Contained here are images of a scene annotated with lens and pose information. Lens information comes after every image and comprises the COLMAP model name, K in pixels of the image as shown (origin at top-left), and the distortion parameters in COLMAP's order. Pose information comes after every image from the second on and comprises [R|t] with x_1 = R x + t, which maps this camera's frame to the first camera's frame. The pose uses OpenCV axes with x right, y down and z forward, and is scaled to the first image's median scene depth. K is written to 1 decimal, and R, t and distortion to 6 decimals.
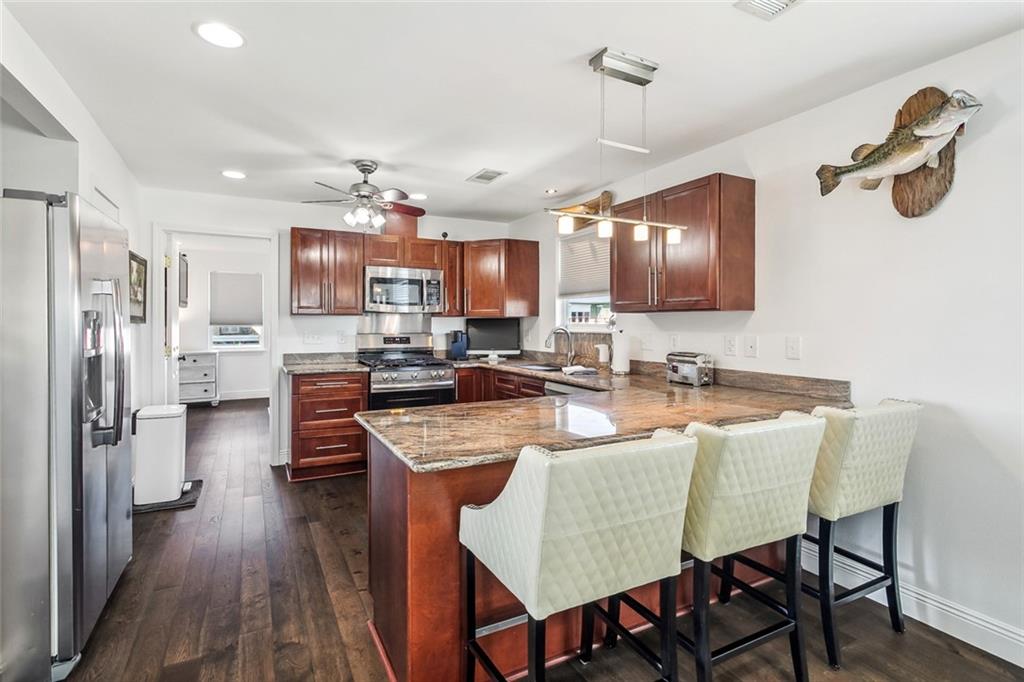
lens RADIAL K [[493.3, 0, 509.6], [0, 493.3, 325.3], [0, 0, 1]] dist [-0.000051, 0.001089]
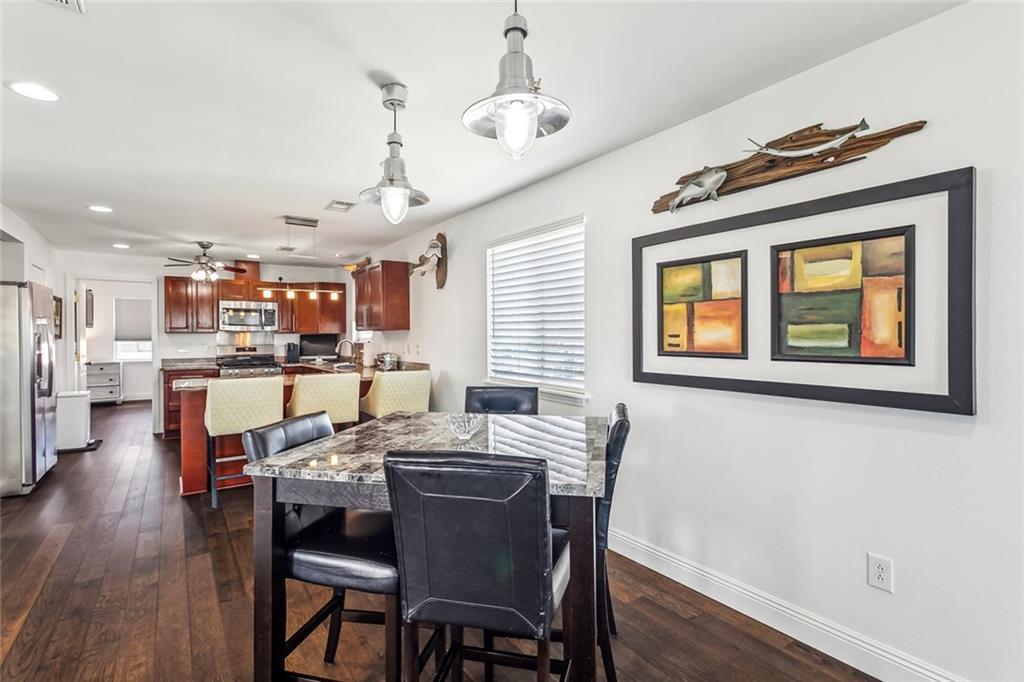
lens RADIAL K [[488.2, 0, 512.0], [0, 488.2, 341.0], [0, 0, 1]] dist [-0.001649, -0.000734]
pose [[0.992841, -0.007160, 0.119227, 0.447266], [0.006990, 0.999974, 0.001841, 0.008383], [-0.119237, -0.000994, 0.992865, -0.635244]]
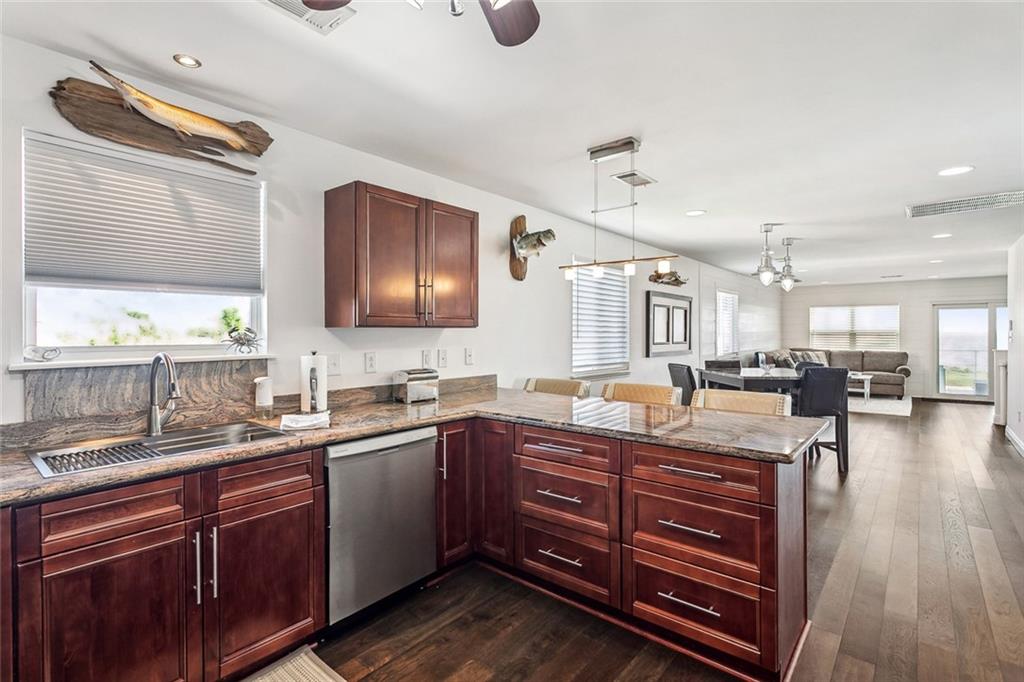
lens RADIAL K [[493.3, 0, 509.6], [0, 493.3, 325.3], [0, 0, 1]] dist [-0.000051, 0.001089]
pose [[-0.371926, 0.011484, 0.928191, -0.446657], [0.005789, 0.999933, -0.010052, -0.015579], [-0.928244, 0.001635, -0.371968, 0.864908]]
